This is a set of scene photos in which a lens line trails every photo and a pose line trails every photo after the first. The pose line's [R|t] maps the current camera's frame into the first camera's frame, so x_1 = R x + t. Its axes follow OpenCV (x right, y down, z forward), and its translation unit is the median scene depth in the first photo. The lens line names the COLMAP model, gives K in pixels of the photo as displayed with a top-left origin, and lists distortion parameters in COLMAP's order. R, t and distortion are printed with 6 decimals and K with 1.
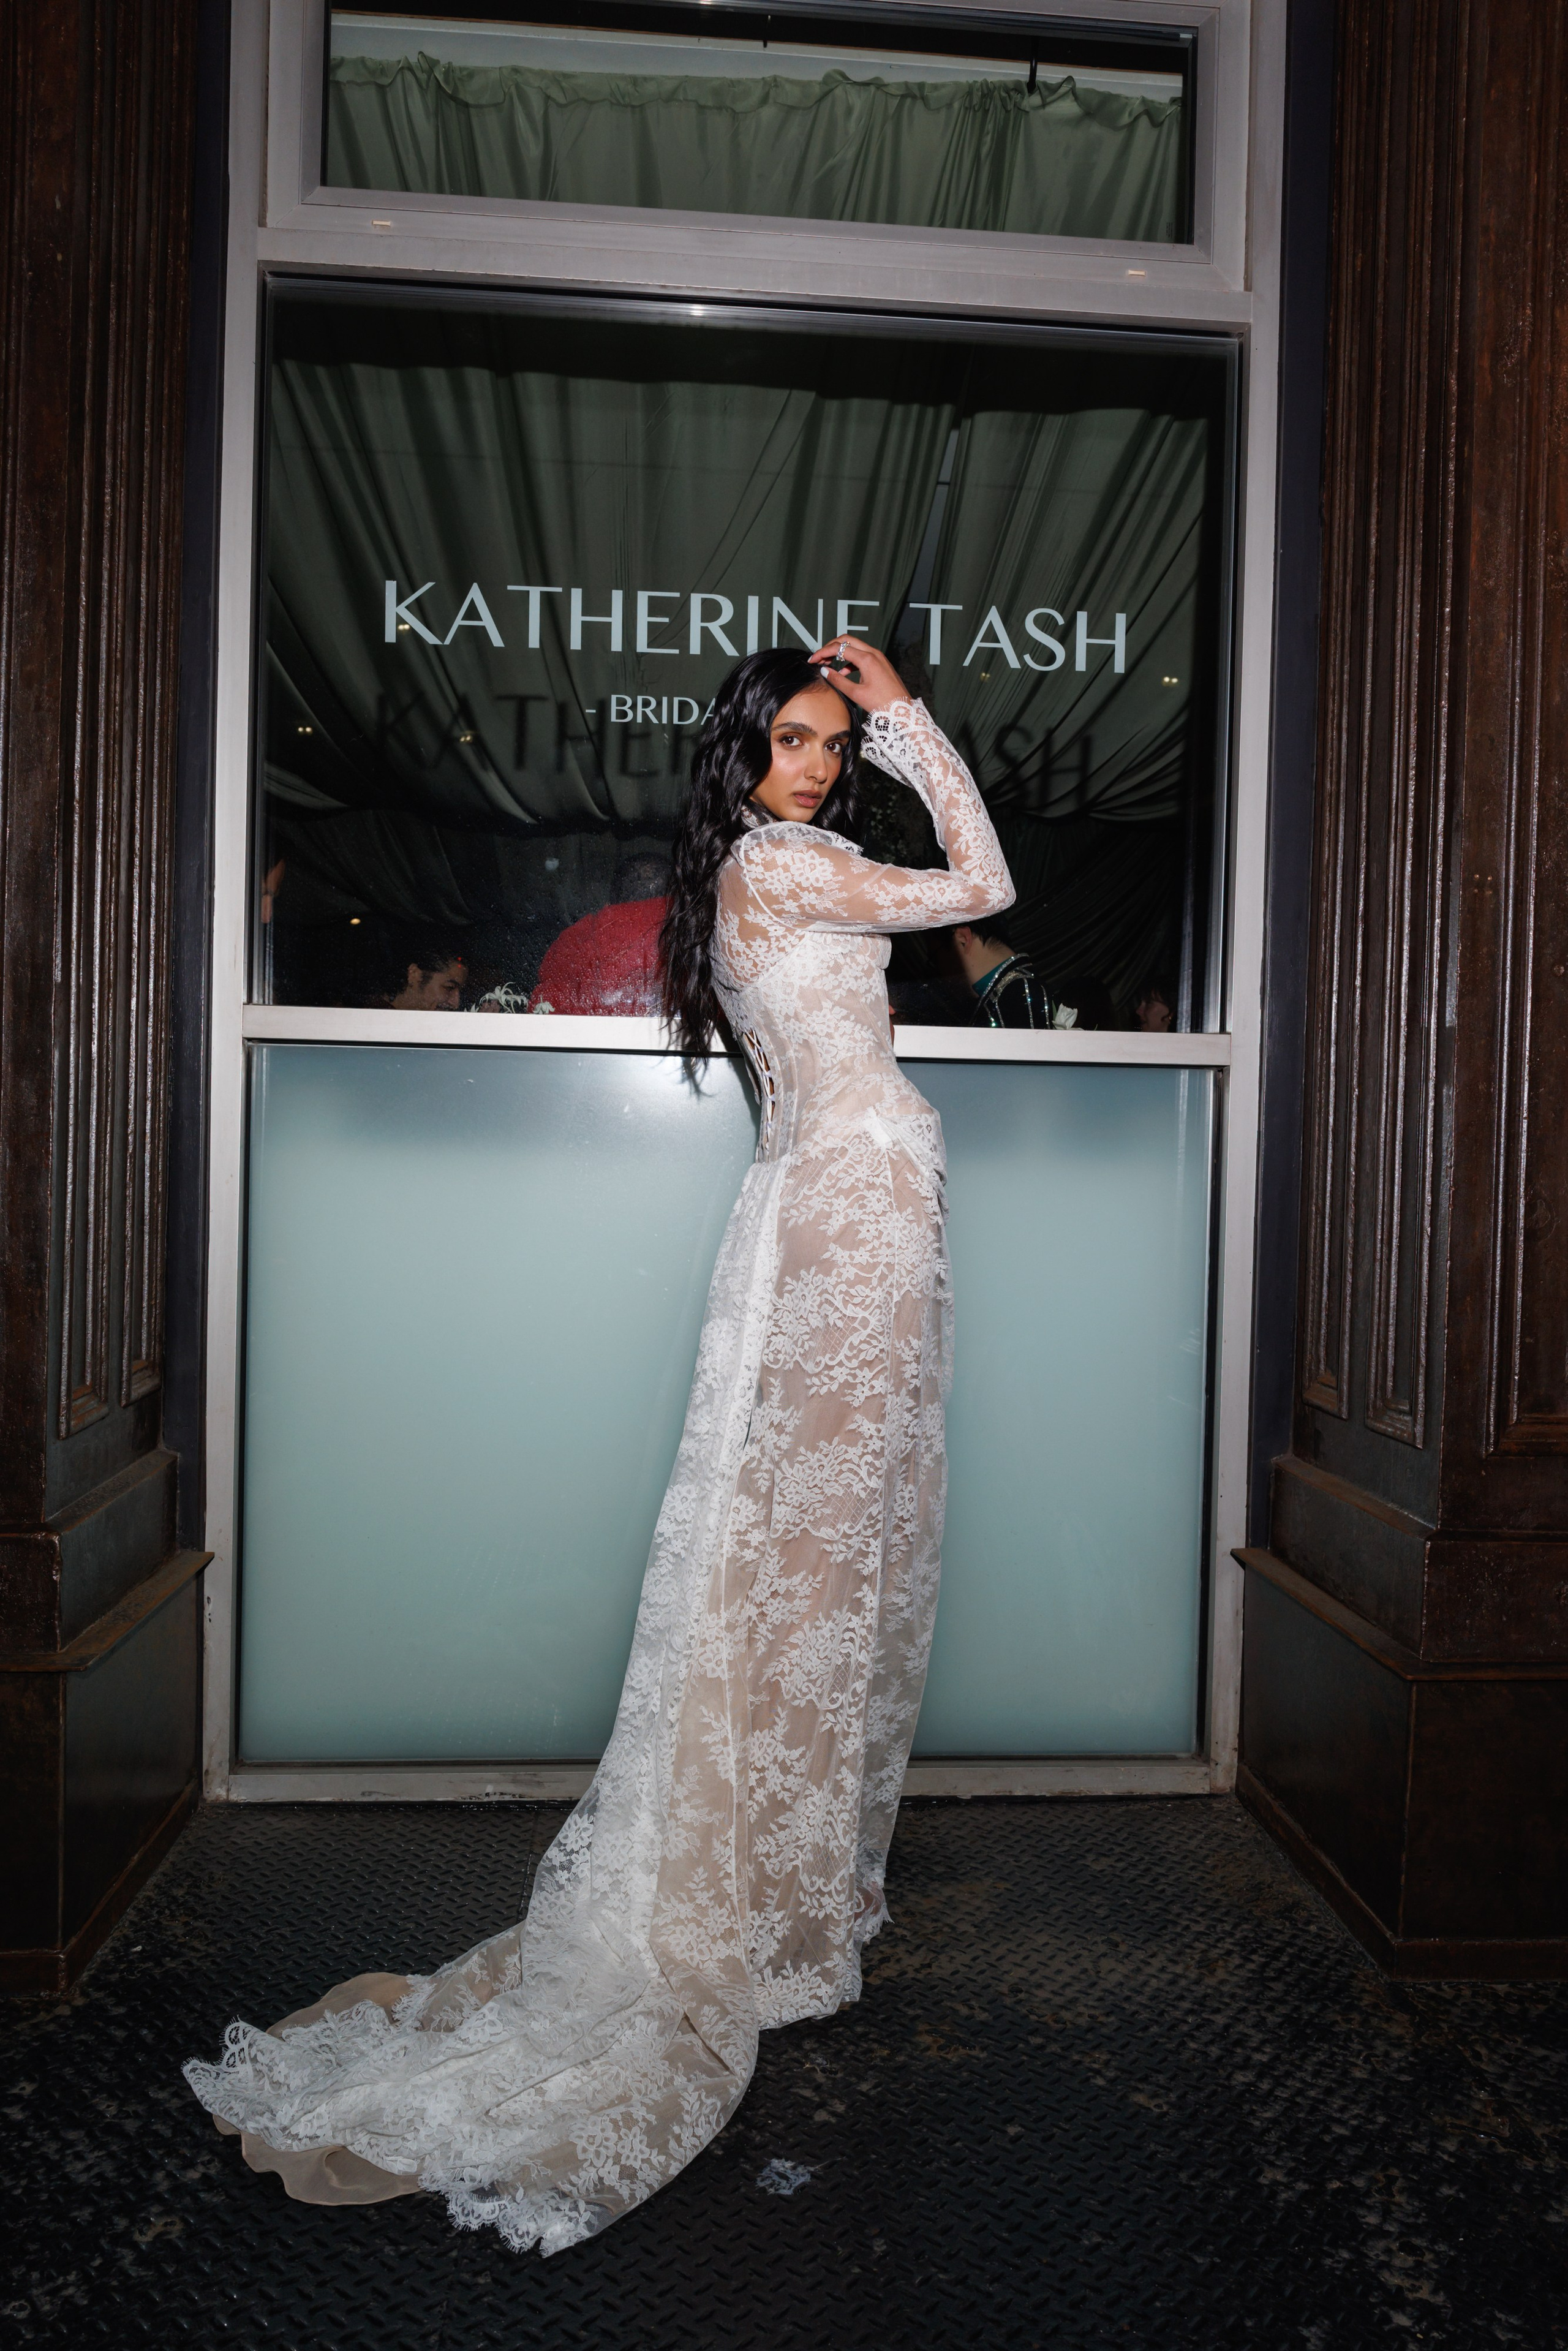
lens RADIAL K [[1633.4, 0, 796.3], [0, 1633.4, 1186.6], [0, 0, 1]] dist [-0.015078, 0.003158]
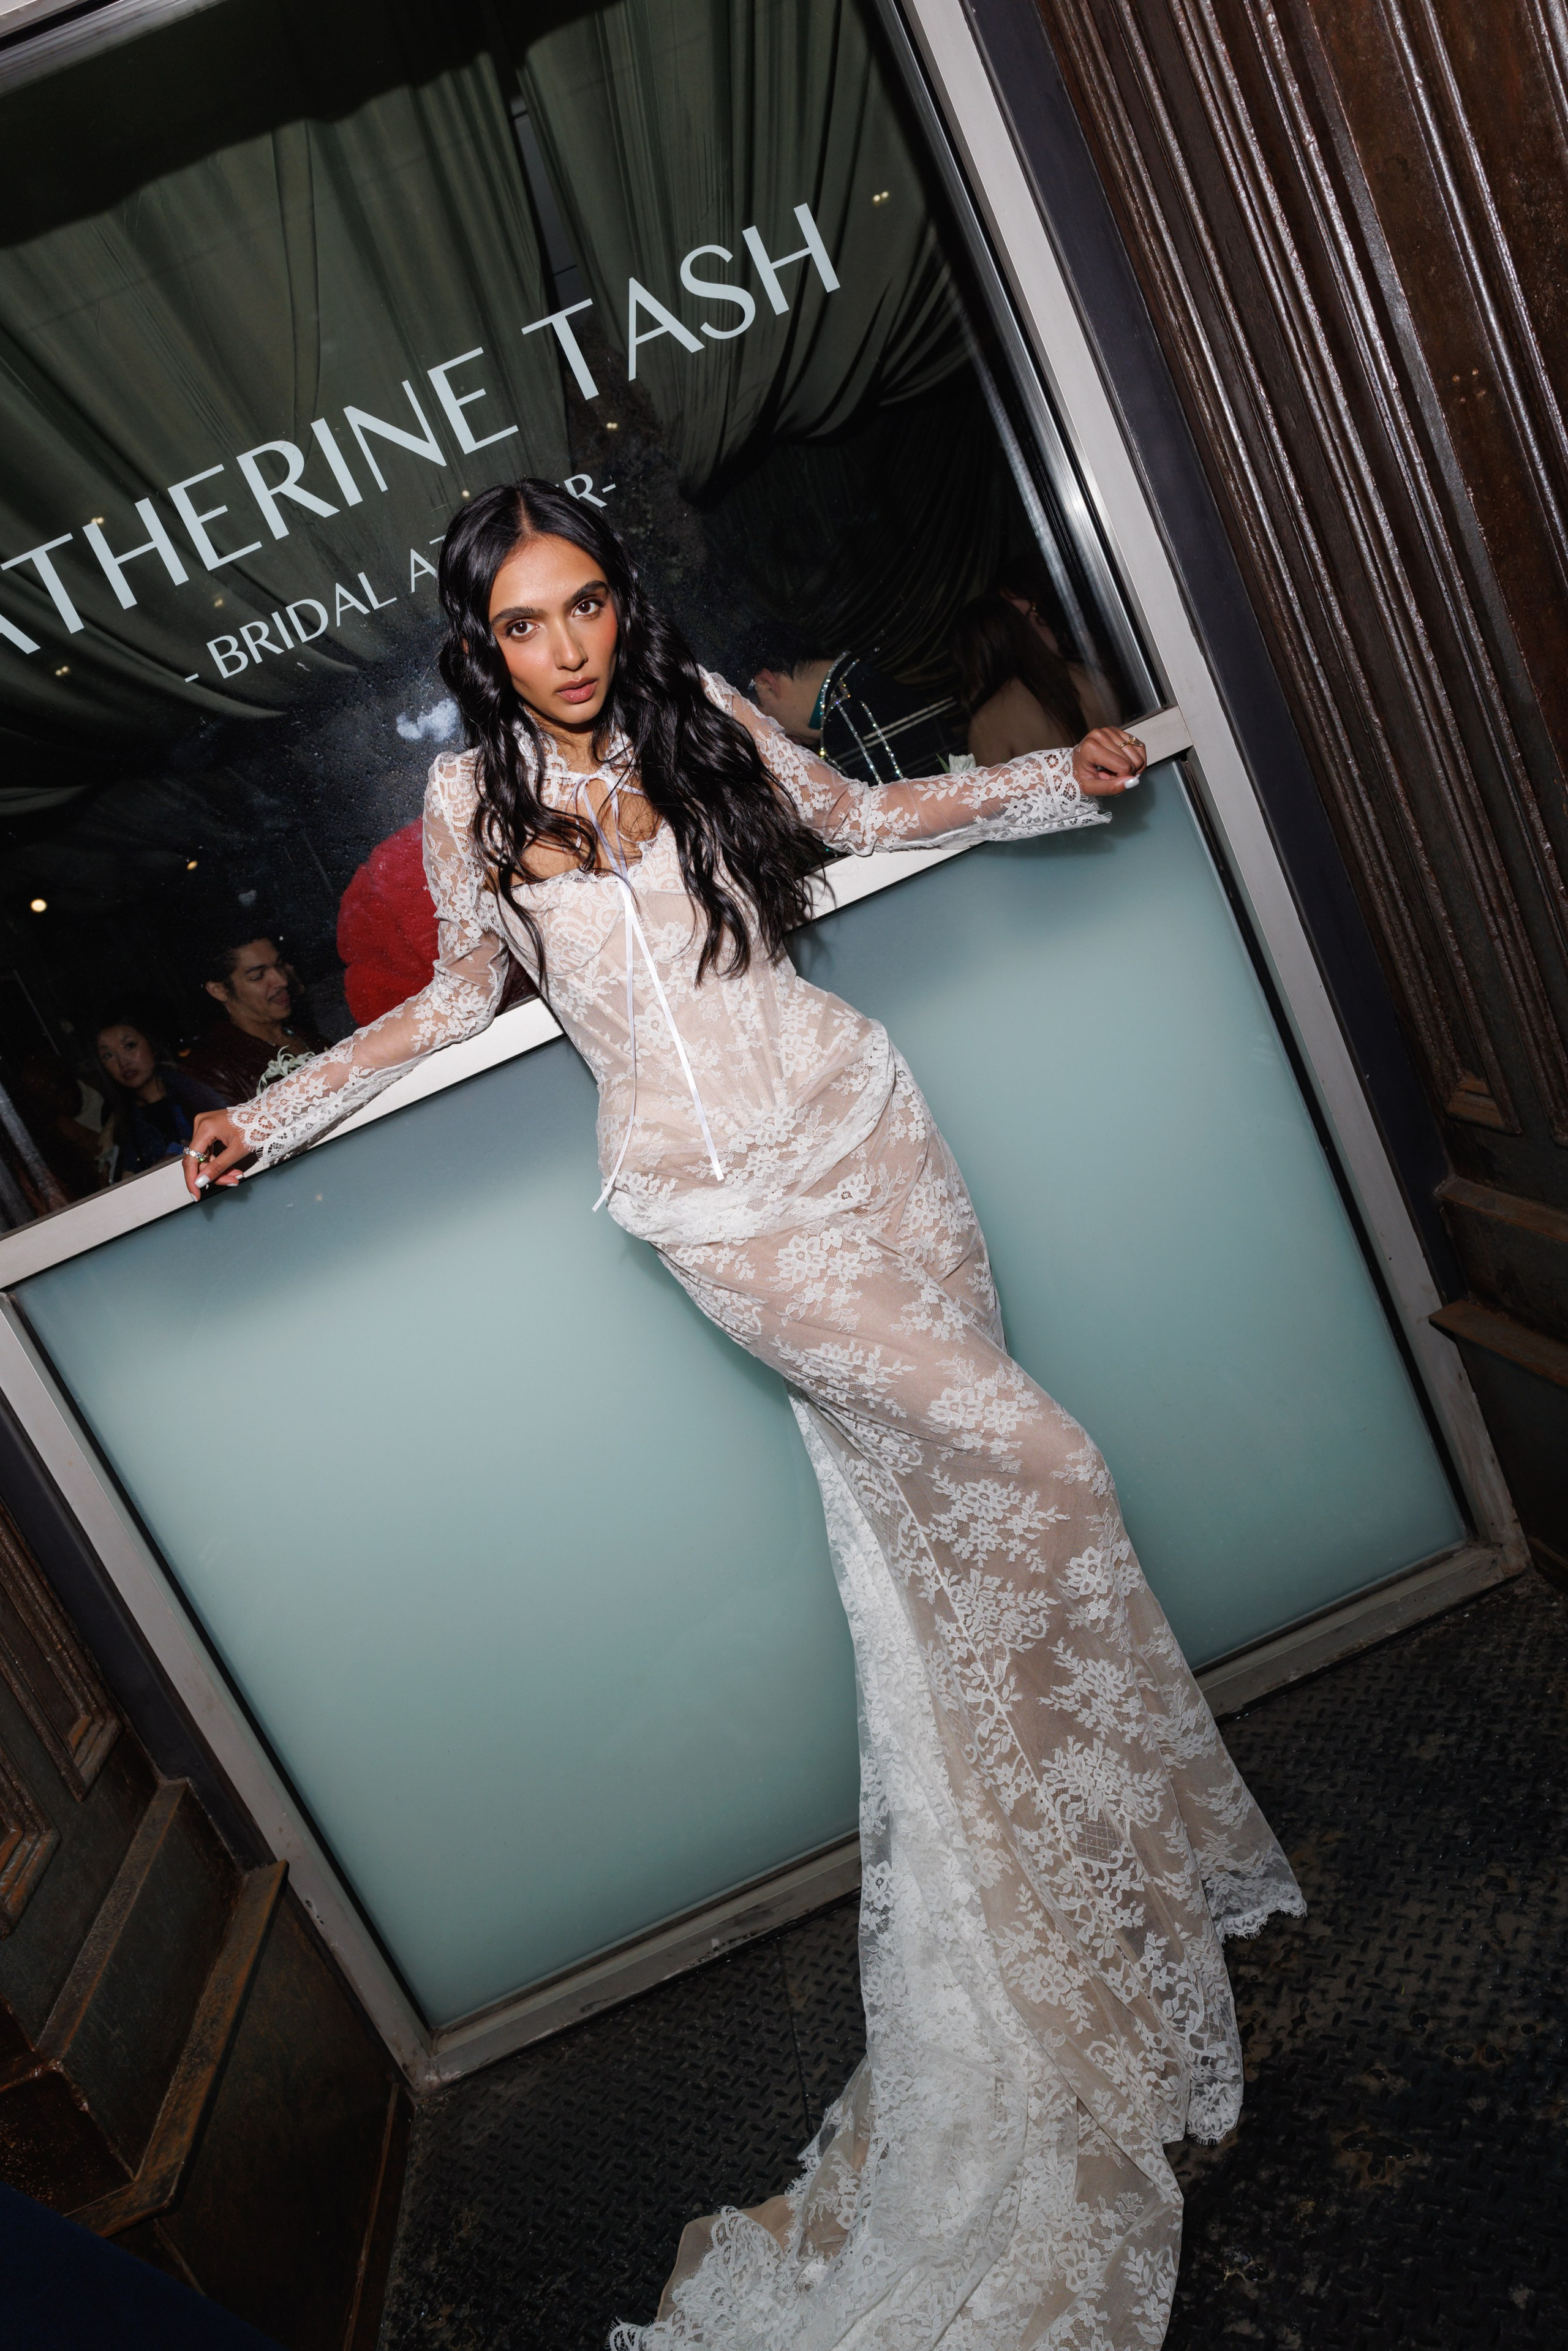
lens RADIAL K [[1633.4, 0, 796.3], [0, 1633.4, 1186.6], [0, 0, 1]] dist [-0.015078, 0.003158]
pose [[0.904433, -0.422917, -0.056060, 0.068605], [0.425766, 0.886512, 0.181162, -0.123213], [-0.026918, -0.187717, 0.981854, 0.276671]]
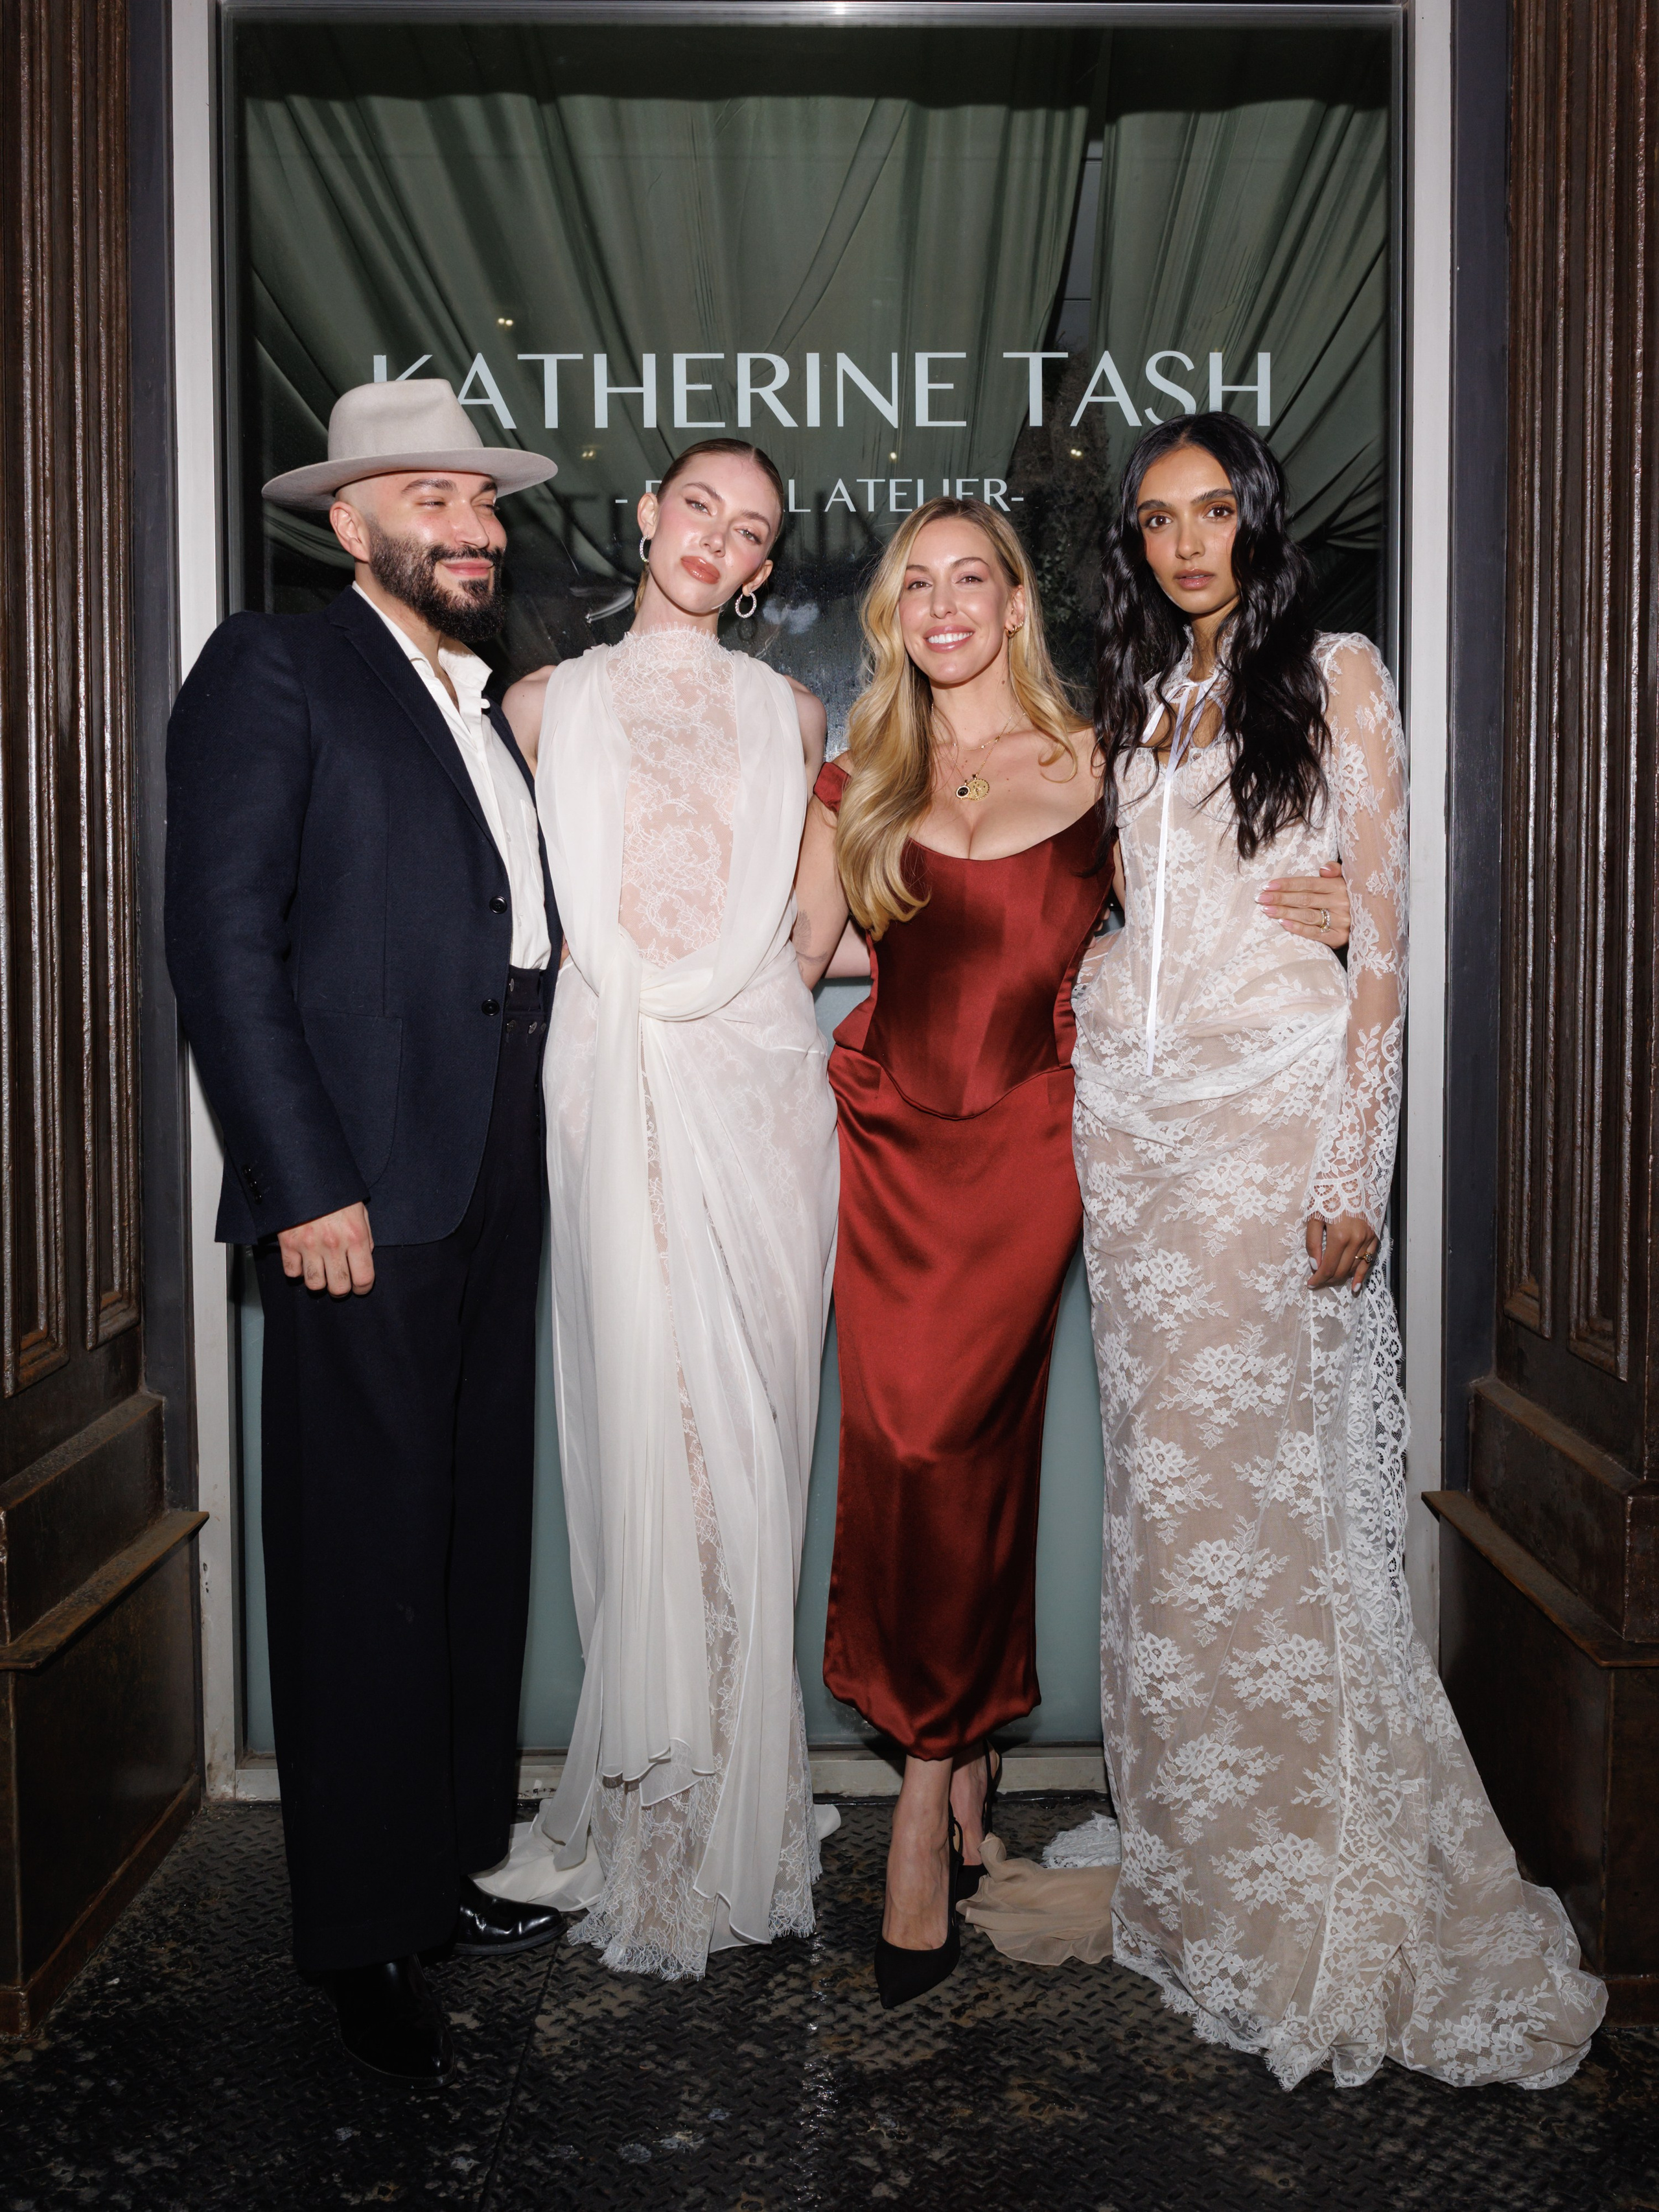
lens RADIAL K [[2011.1, 0, 898.9], [0, 2011.1, 1028.3], [0, 0, 1]] dist [0.001253, -0.018638]
pose [[0.997927, -0.024267, -0.059612, 0.079395], [0.025570, 0.999448, 0.021198, -0.045624], [0.059065, -0.022679, 0.997996, -0.027416]]
